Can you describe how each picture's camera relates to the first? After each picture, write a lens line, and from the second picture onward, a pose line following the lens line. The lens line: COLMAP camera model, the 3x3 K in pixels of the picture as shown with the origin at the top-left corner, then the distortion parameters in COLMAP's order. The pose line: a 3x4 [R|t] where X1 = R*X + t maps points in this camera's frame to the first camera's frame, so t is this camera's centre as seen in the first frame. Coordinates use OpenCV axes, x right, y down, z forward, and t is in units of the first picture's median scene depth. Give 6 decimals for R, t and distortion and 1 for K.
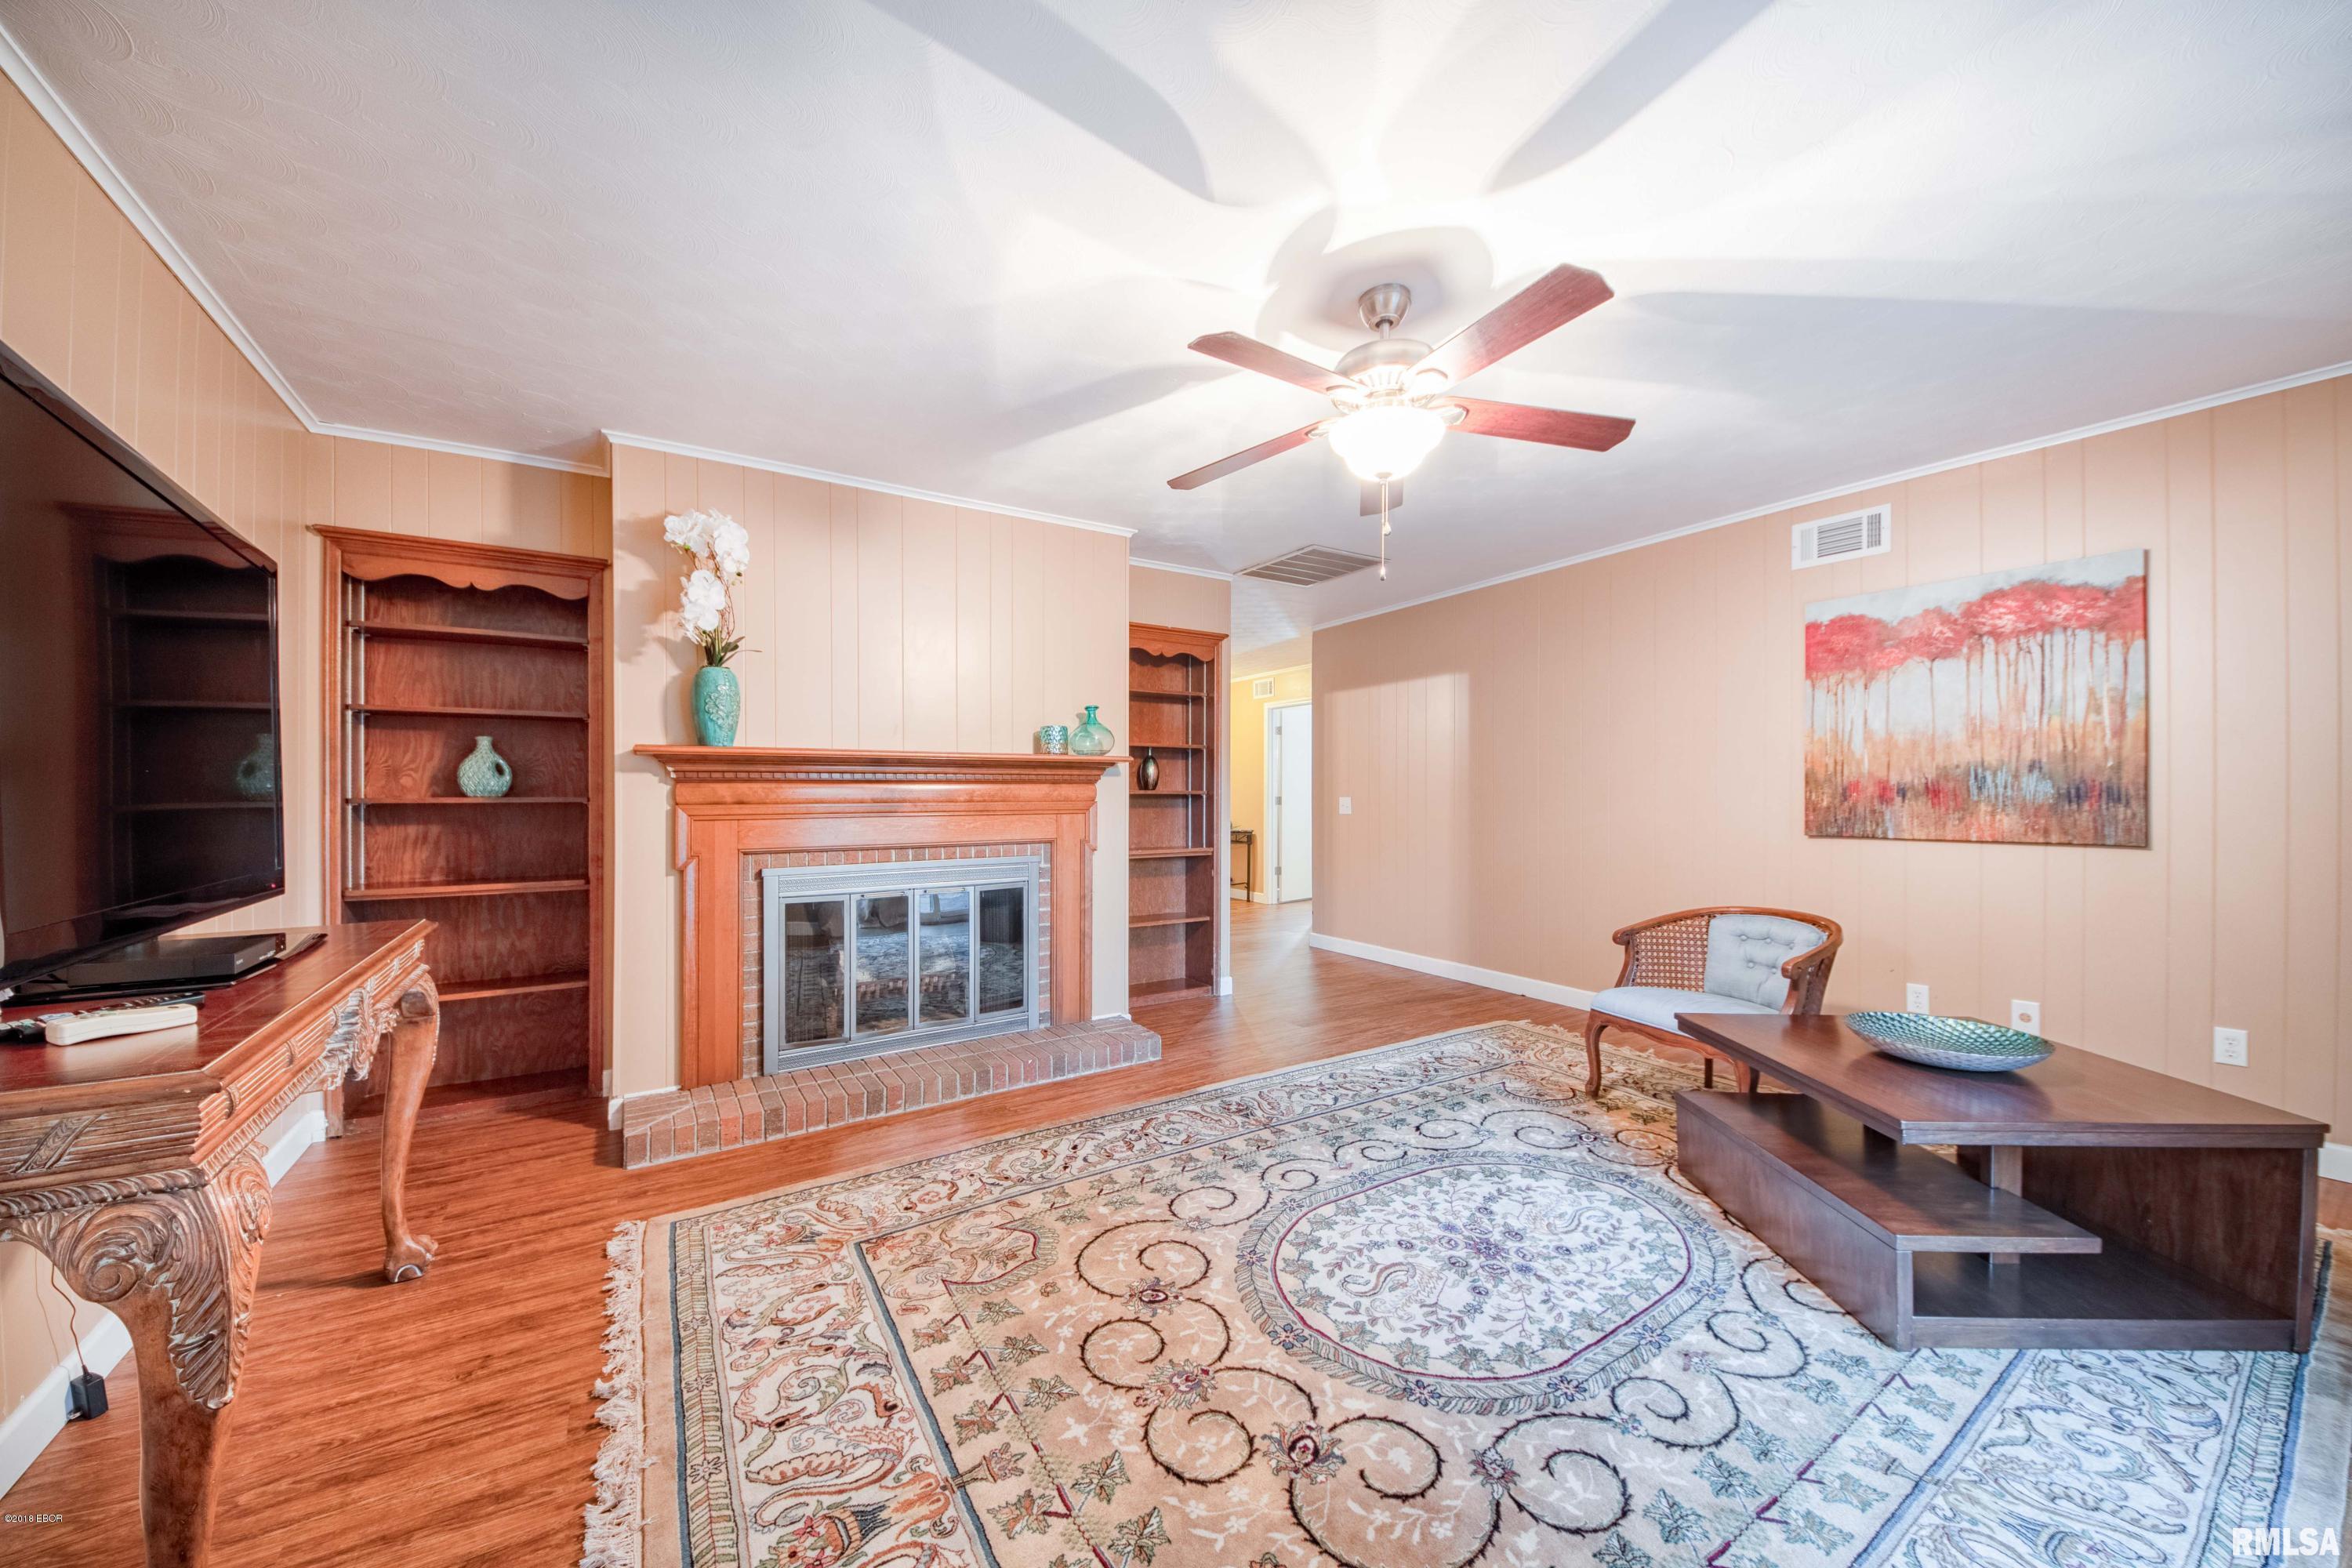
lens RADIAL K [[862.3, 0, 1172.4], [0, 862.3, 782.0], [0, 0, 1]] dist [-0.003912, -0.000449]
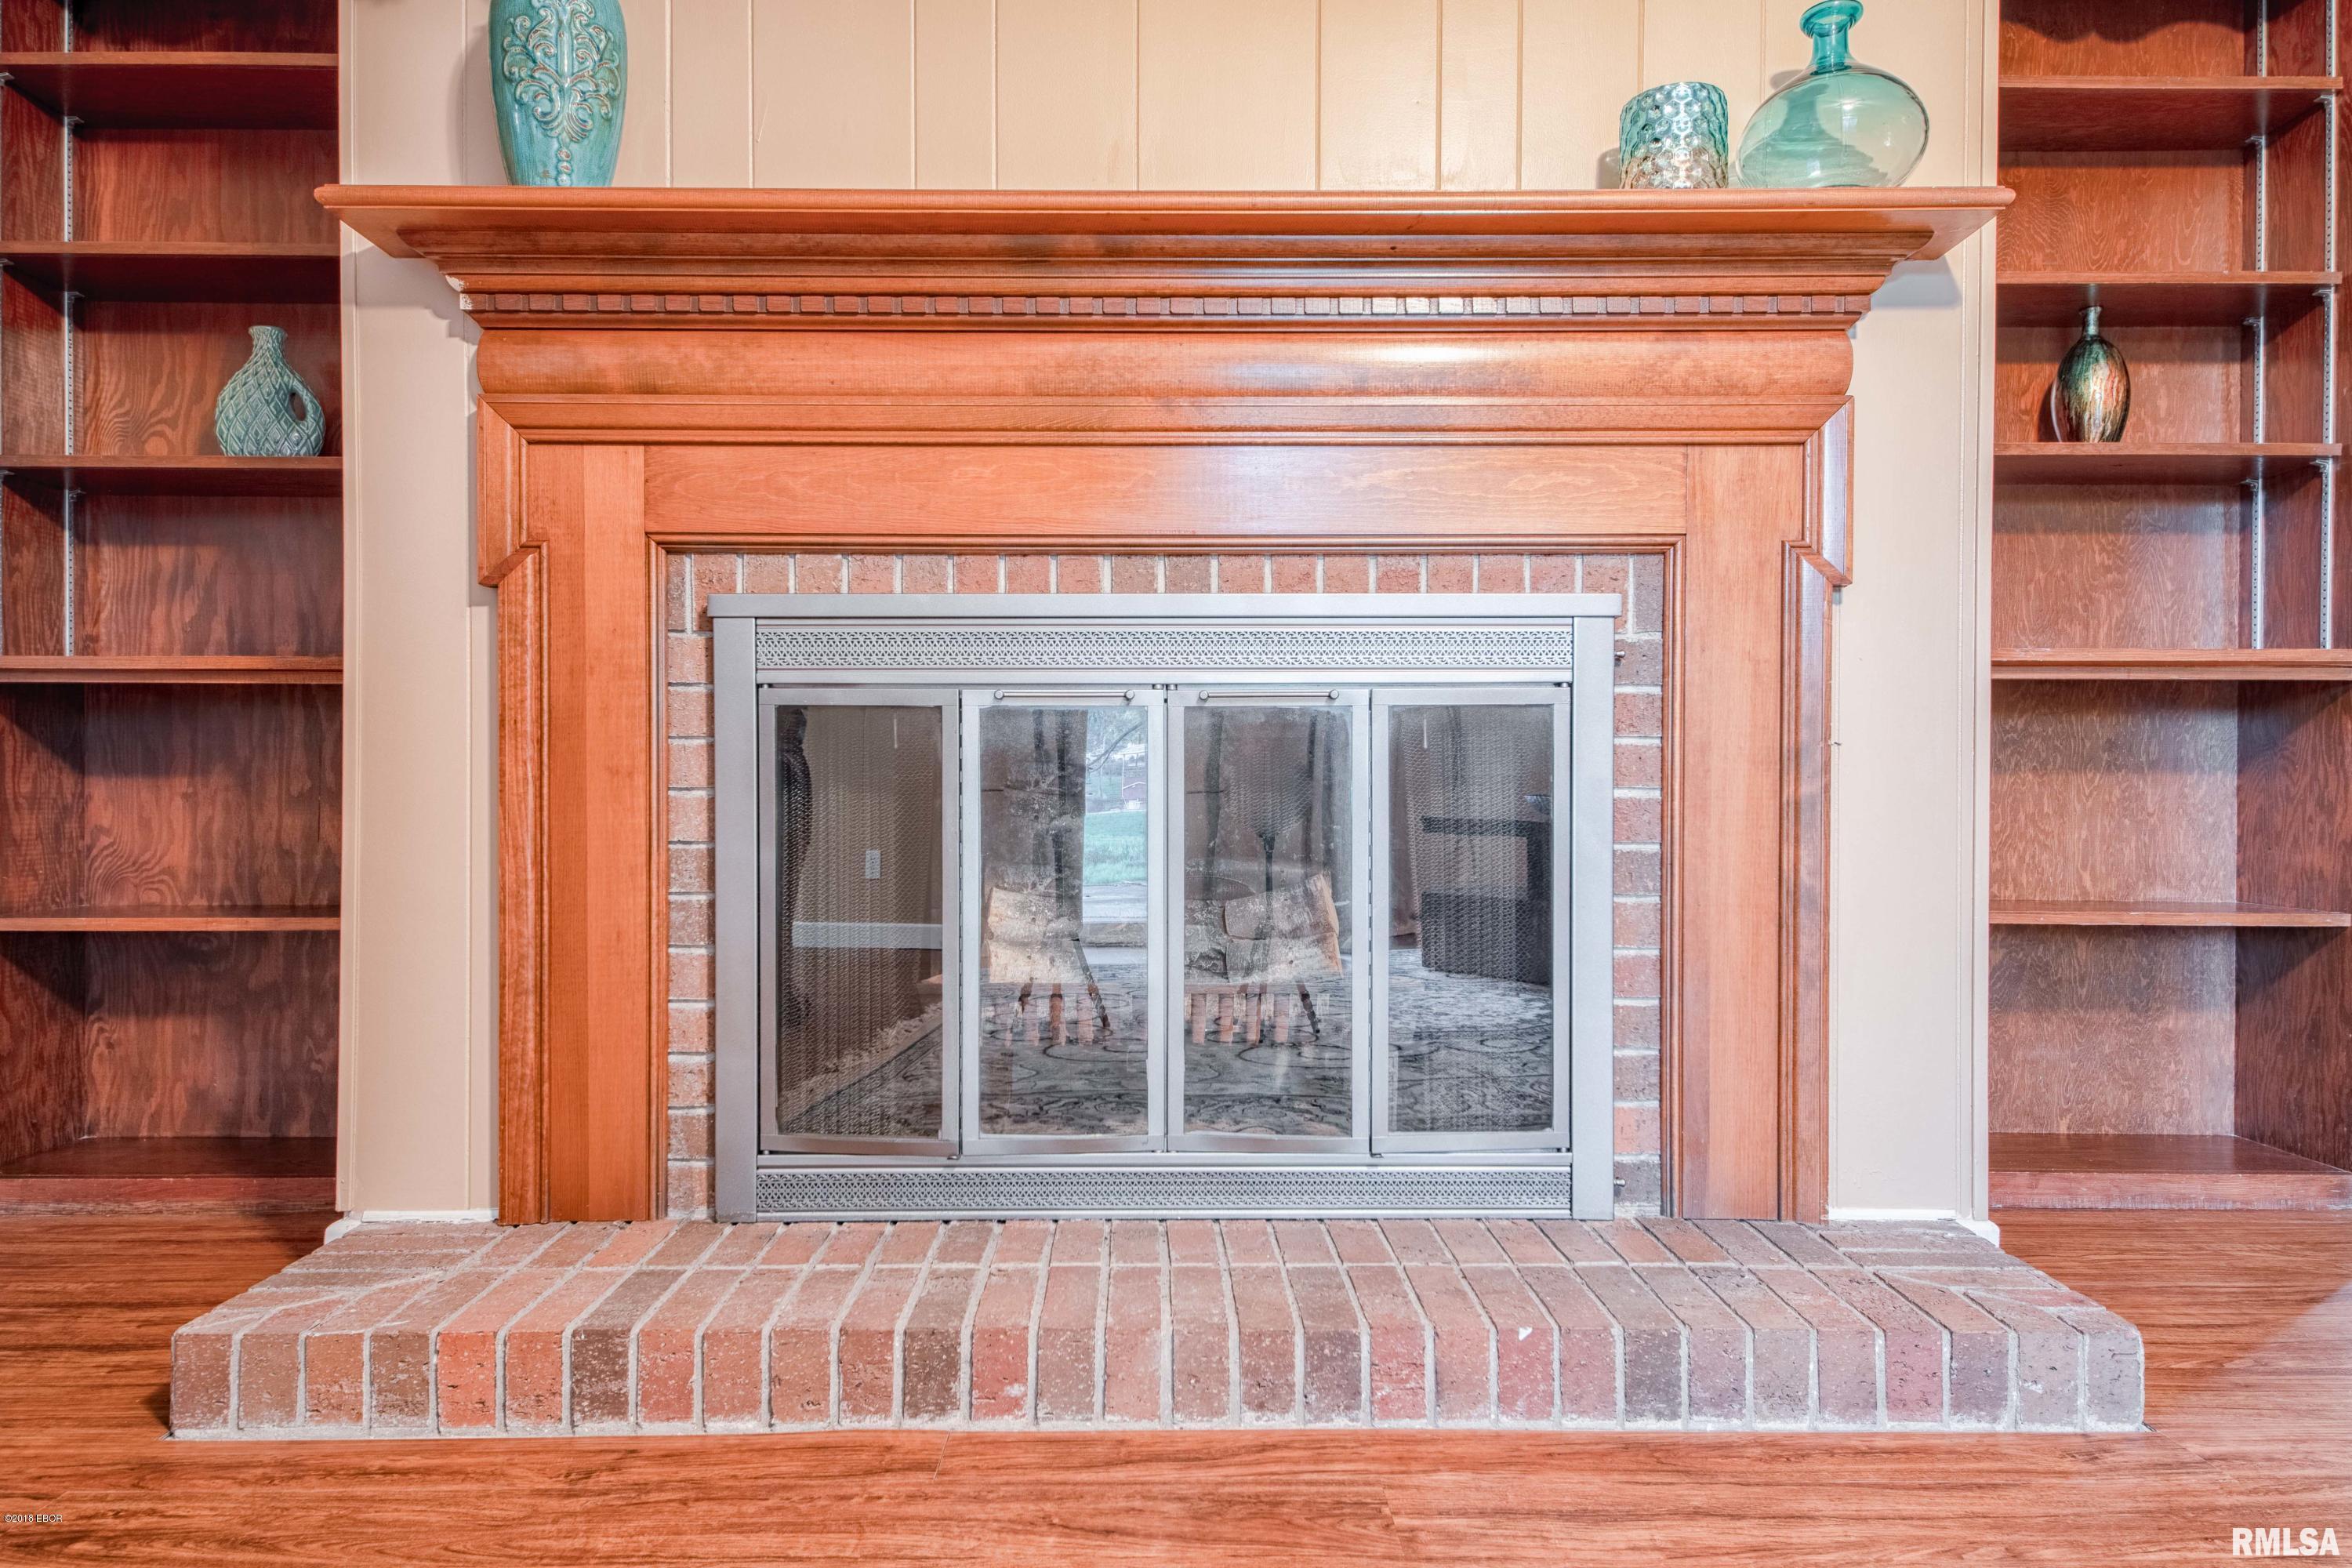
lens RADIAL K [[1524.1, 0, 1160.0], [0, 1524.1, 801.0], [0, 0, 1]] dist [0.024842, -0.003265]
pose [[0.843532, 0.005679, -0.537049, -0.016710], [-0.001929, 0.999970, 0.007544, 0.175596], [0.537075, -0.005328, 0.843518, 0.599416]]
